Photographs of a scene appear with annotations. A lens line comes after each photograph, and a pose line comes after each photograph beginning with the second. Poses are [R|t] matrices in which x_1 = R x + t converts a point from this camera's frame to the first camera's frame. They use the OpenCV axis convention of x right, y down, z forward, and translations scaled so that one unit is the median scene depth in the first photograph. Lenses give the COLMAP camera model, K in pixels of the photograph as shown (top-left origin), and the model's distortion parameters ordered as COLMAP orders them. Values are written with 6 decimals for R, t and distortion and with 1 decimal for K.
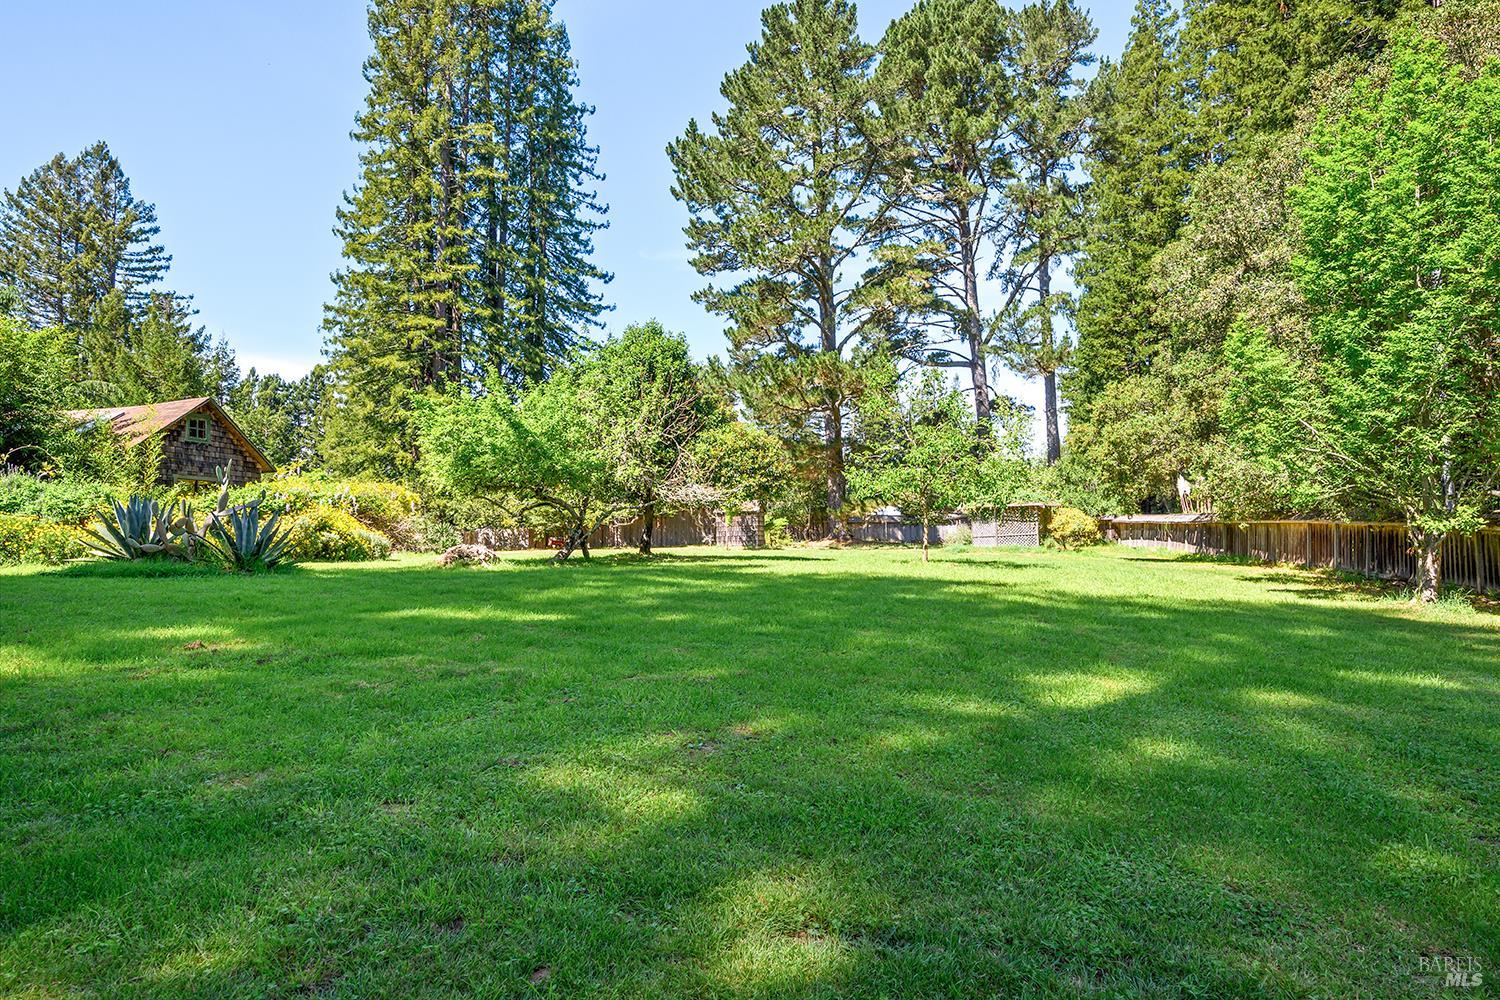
lens RADIAL K [[1004.4, 0, 800.8], [0, 1004.4, 512.3], [0, 0, 1]] dist [-0.002823, 0.011341]
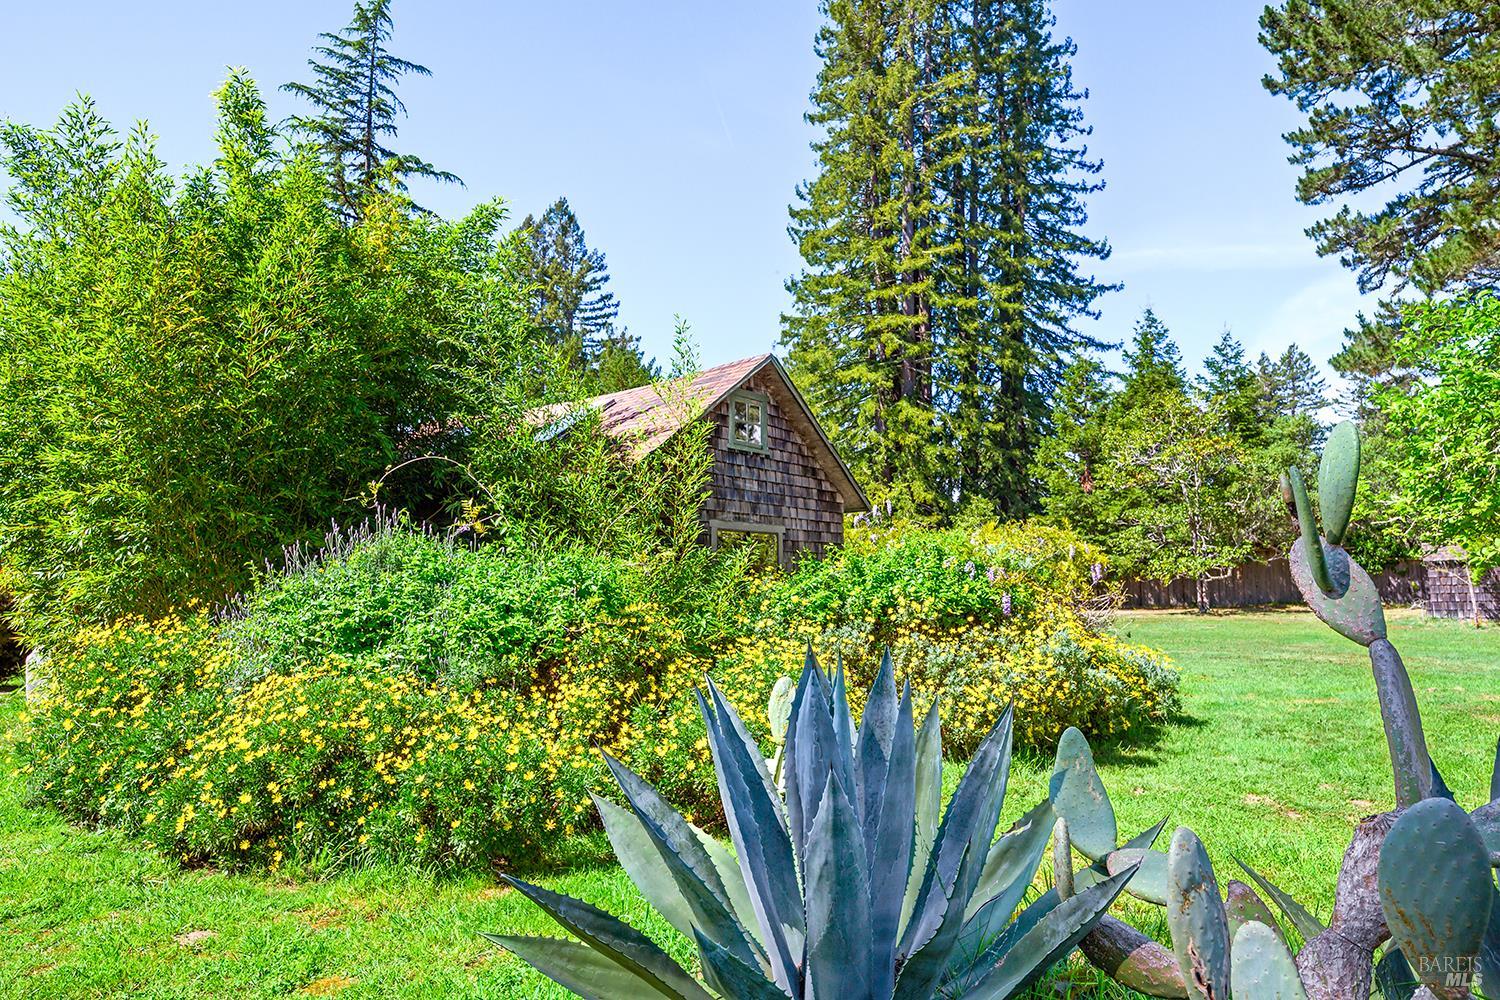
lens RADIAL K [[1004.4, 0, 748.7], [0, 1004.4, 501.9], [0, 0, 1]] dist [-0.002823, 0.011341]
pose [[0.911918, -0.029952, -0.409277, -0.135955], [0.012333, 0.998883, -0.045623, -0.008147], [0.410187, 0.036557, 0.911269, 0.190720]]
